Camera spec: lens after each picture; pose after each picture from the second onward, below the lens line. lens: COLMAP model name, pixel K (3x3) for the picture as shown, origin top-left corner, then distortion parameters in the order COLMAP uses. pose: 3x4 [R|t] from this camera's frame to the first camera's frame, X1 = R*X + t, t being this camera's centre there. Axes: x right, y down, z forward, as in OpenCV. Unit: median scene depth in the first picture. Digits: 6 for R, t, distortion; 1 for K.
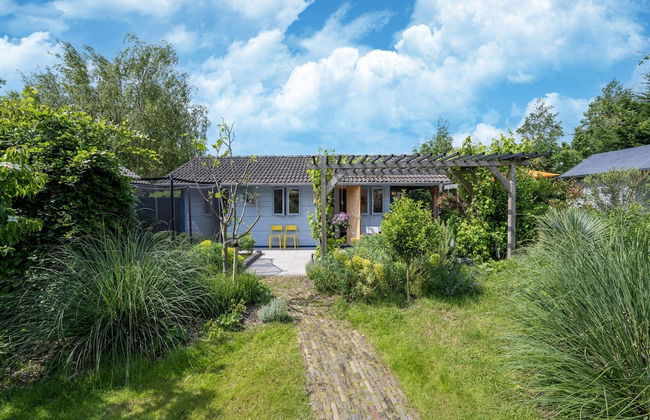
lens RADIAL K [[257.9, 0, 325.0], [0, 257.9, 210.0], [0, 0, 1]] dist [-0.021044, 0.000308]
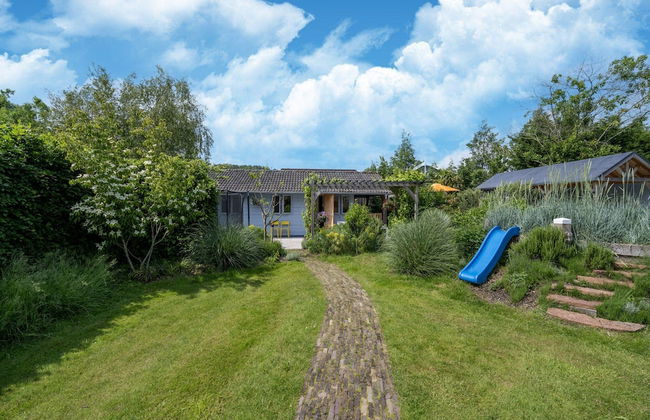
lens RADIAL K [[257.9, 0, 325.0], [0, 257.9, 210.0], [0, 0, 1]] dist [-0.021044, 0.000308]
pose [[0.994839, 0.009013, 0.101064, -0.095065], [-0.008050, 0.999918, -0.009927, 0.018078], [-0.101145, 0.009062, 0.994830, -0.714673]]
